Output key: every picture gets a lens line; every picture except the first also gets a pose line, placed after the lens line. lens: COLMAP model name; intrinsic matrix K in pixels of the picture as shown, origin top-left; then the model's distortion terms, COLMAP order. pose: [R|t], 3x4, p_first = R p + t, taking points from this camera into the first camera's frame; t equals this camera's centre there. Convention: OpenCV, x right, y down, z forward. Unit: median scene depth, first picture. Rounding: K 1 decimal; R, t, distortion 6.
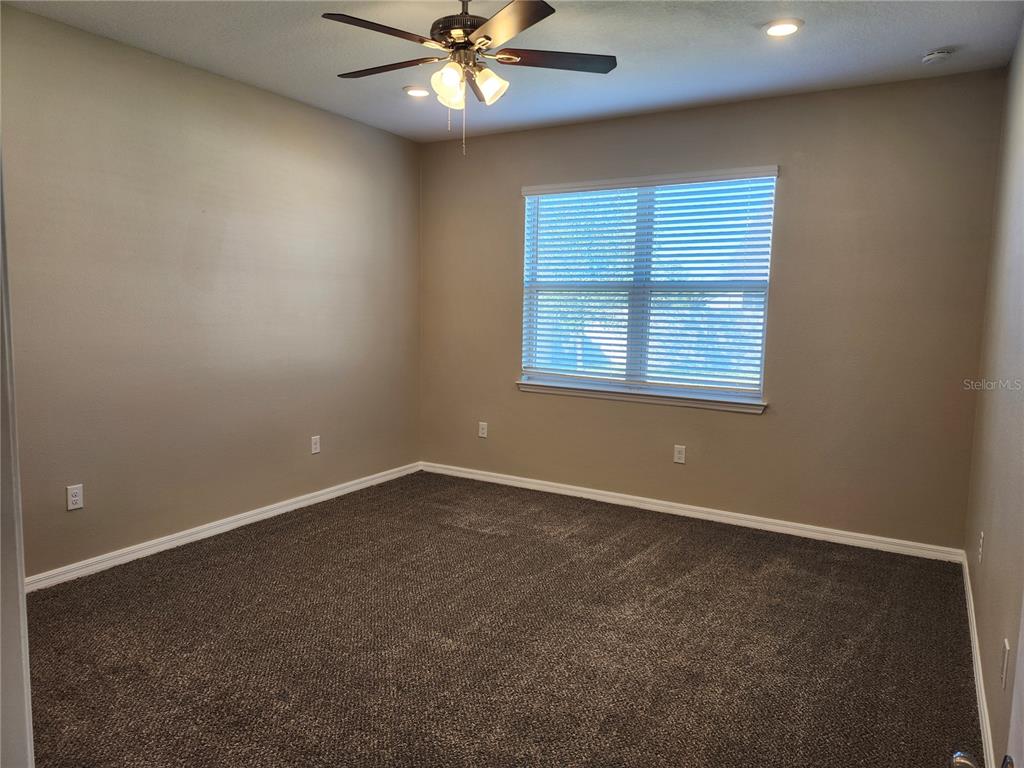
lens RADIAL K [[676.8, 0, 512.0], [0, 676.8, 384.0], [0, 0, 1]] dist [-0.018333, -0.001297]
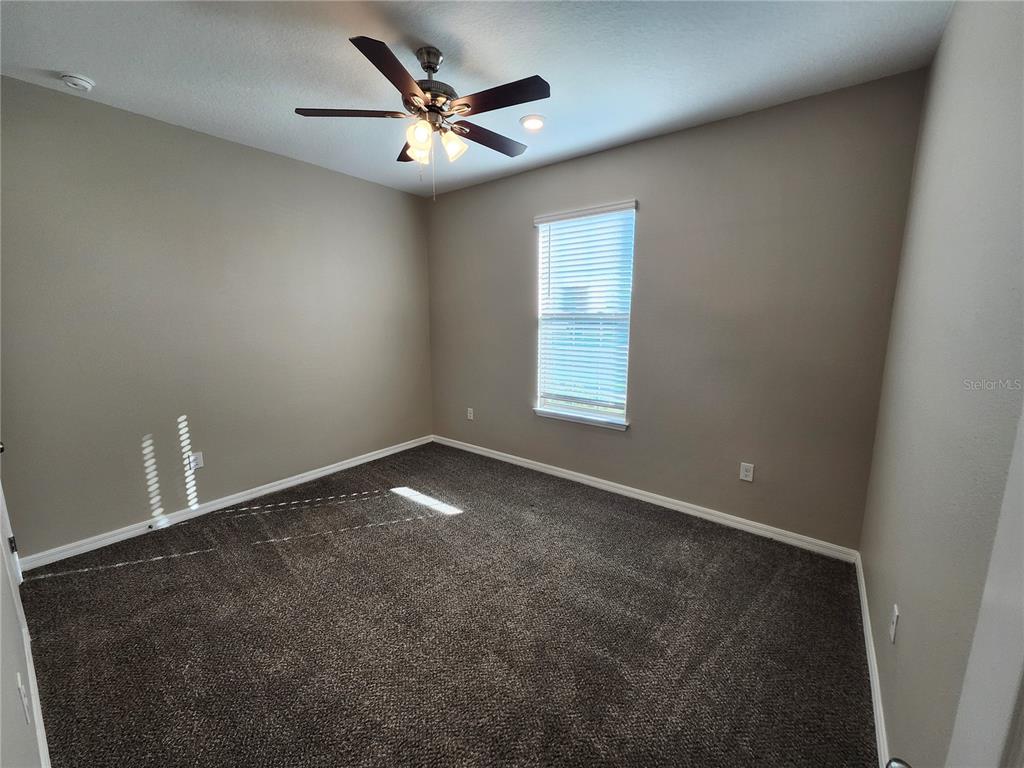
lens RADIAL K [[409.7, 0, 512.0], [0, 409.7, 384.0], [0, 0, 1]] dist [0.000565, 0.000105]
pose [[0.994970, -0.003931, -0.100096, 0.156580], [0.008226, 0.999061, 0.042534, -0.033957], [0.099834, -0.043144, 0.994068, 0.250749]]
